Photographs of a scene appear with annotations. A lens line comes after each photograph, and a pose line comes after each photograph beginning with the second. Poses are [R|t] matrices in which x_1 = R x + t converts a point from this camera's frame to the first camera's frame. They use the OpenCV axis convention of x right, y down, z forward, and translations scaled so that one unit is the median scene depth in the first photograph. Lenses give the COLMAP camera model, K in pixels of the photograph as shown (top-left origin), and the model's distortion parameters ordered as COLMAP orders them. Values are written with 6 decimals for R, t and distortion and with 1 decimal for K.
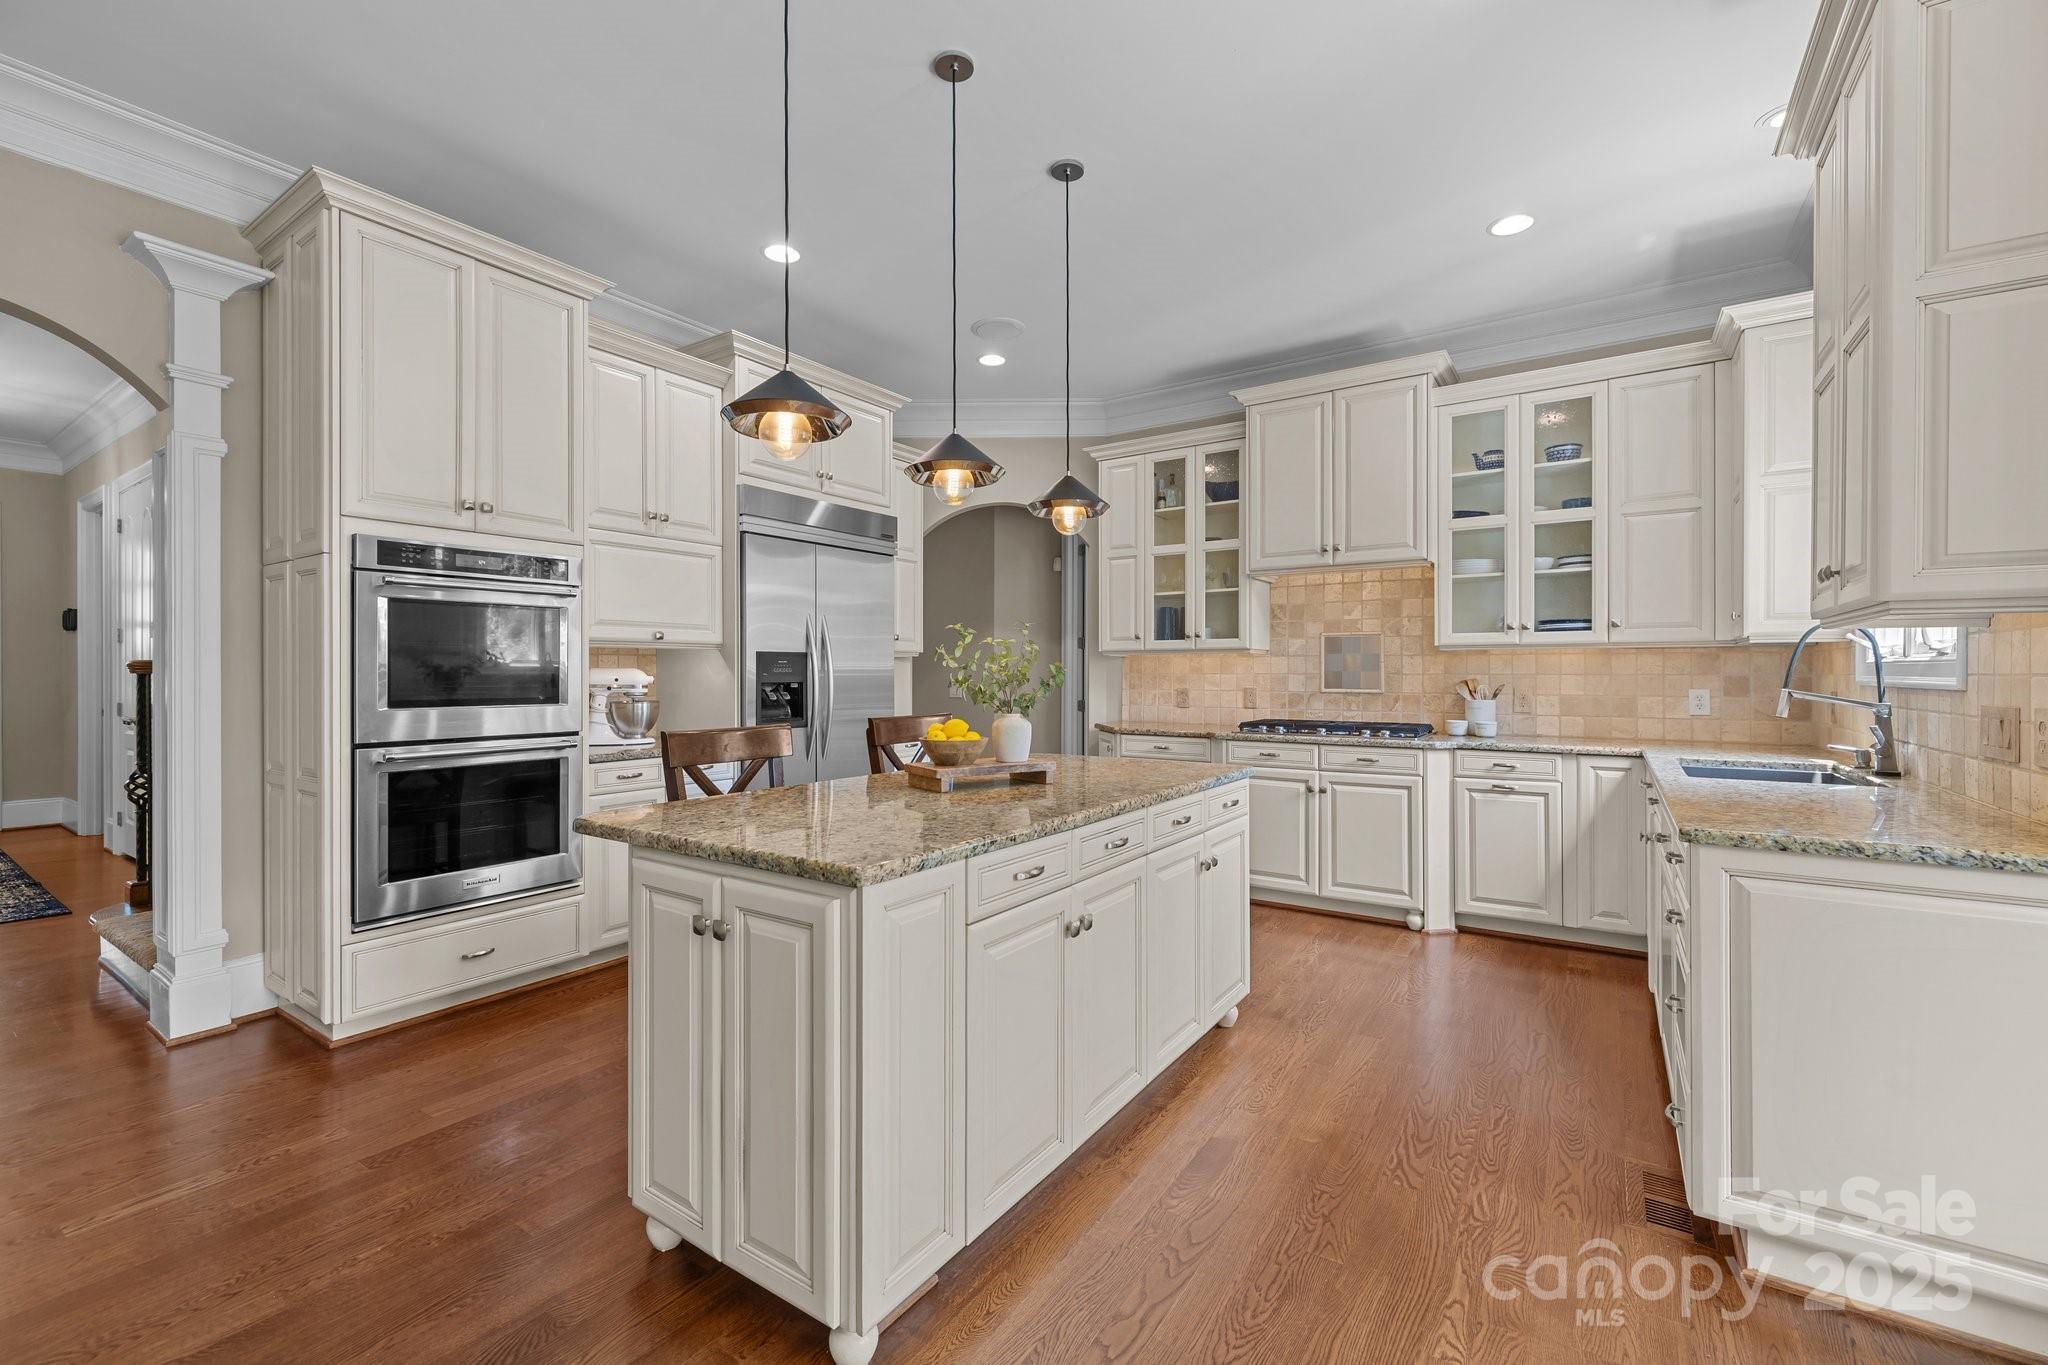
lens RADIAL K [[880.5, 0, 981.0], [0, 880.5, 675.6], [0, 0, 1]] dist [0.000415, -0.000366]
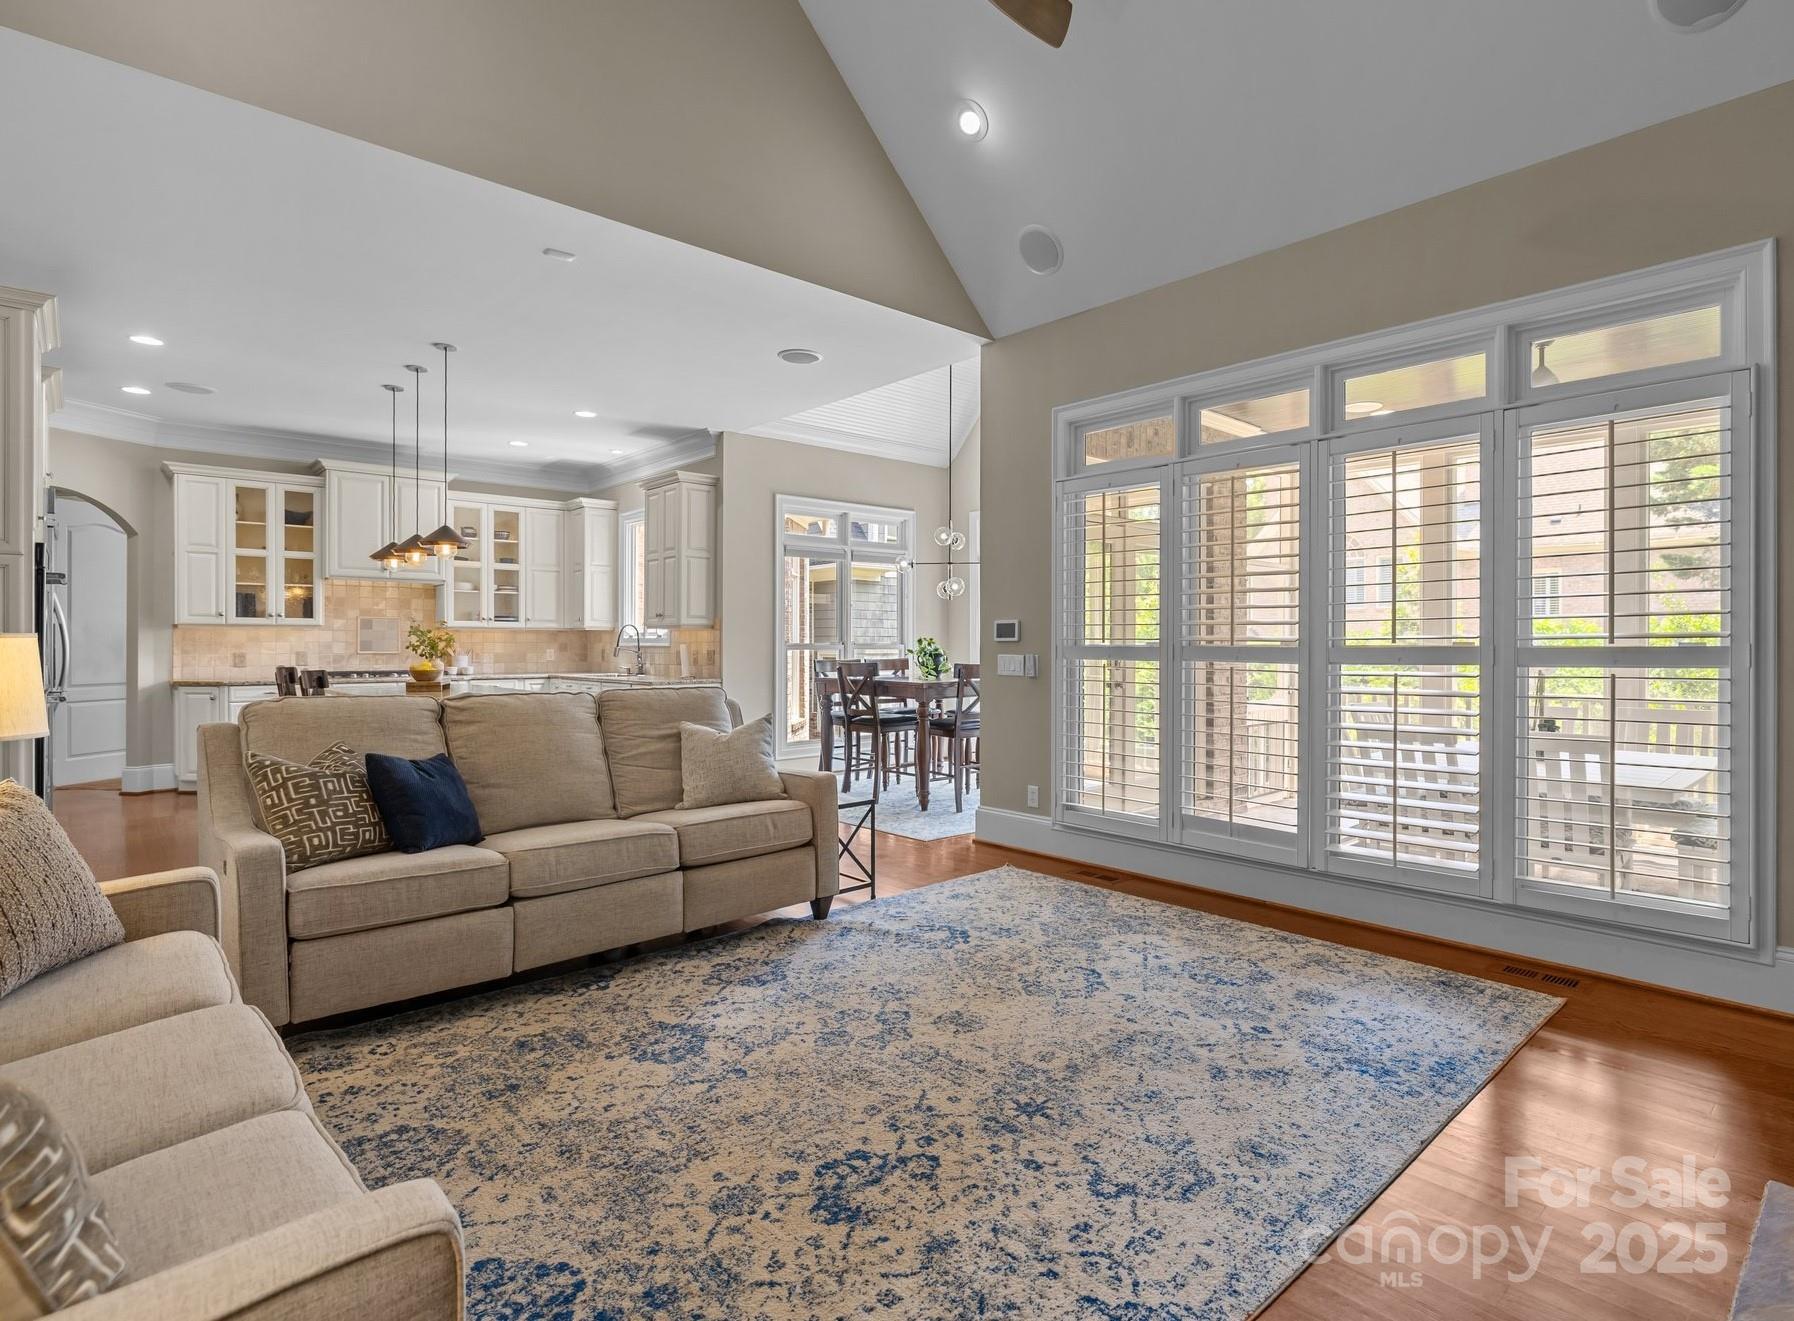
lens RADIAL K [[927.7, 0, 991.9], [0, 927.7, 638.4], [0, 0, 1]] dist [-0.002462, -0.000142]
pose [[0.171852, 0.003635, 0.985116, -1.238064], [-0.000290, 0.999993, -0.003639, -0.003100], [-0.985123, 0.000339, 0.171852, -0.487961]]
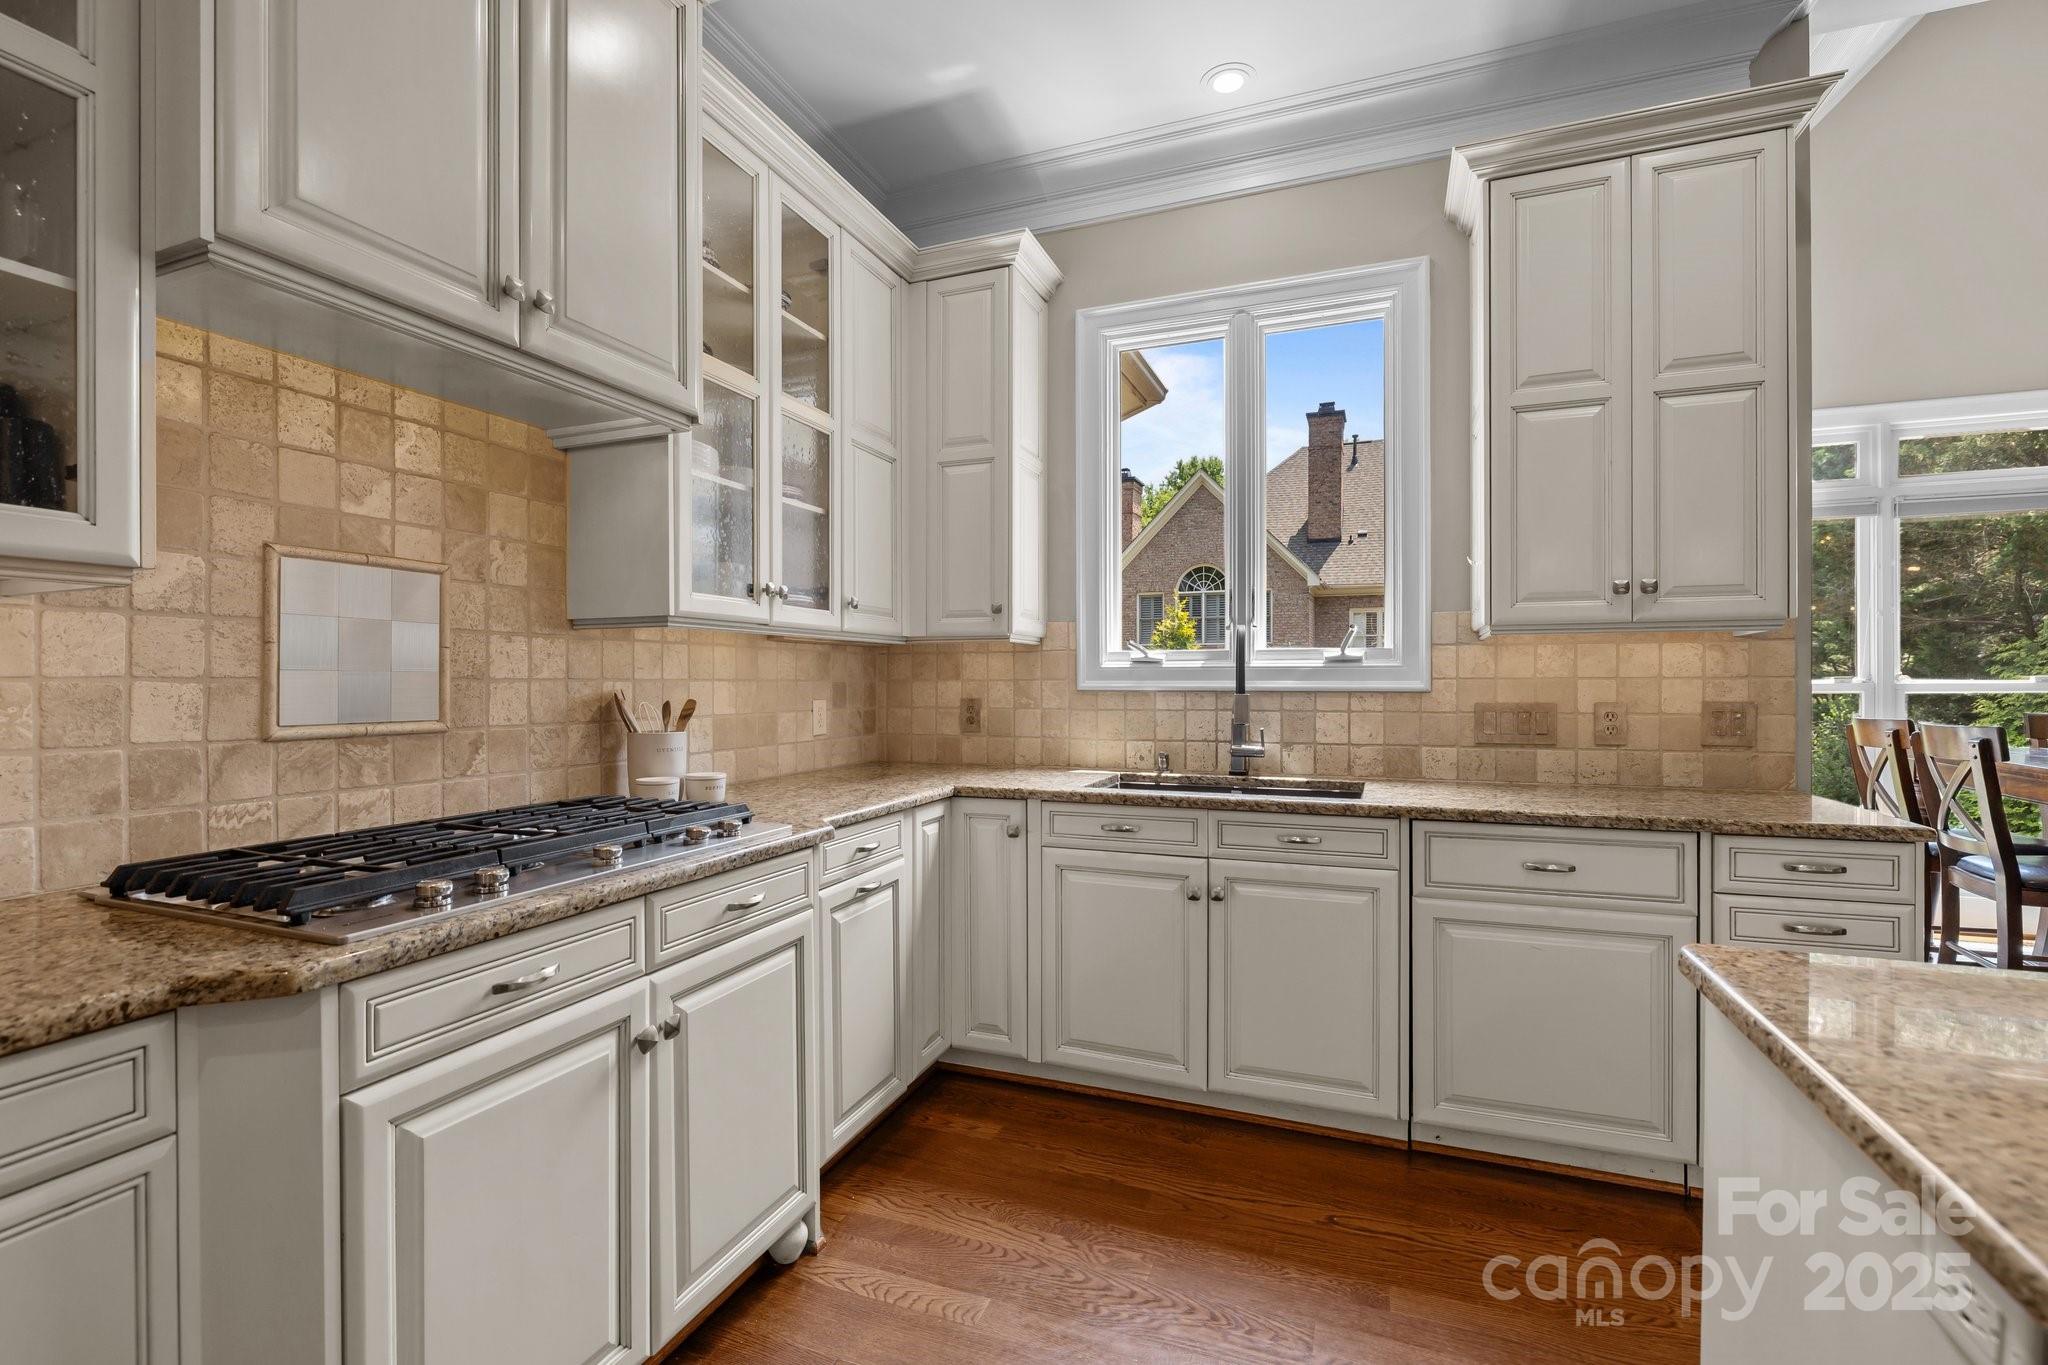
lens RADIAL K [[913.0, 0, 1010.0], [0, 913.0, 680.5], [0, 0, 1]] dist [-0.002896, 0.001252]
pose [[-0.246607, 0.001200, 0.969115, 0.024526], [0.004043, 0.999992, -0.000209, -0.000176], [-0.969107, 0.003867, -0.246610, 0.959016]]
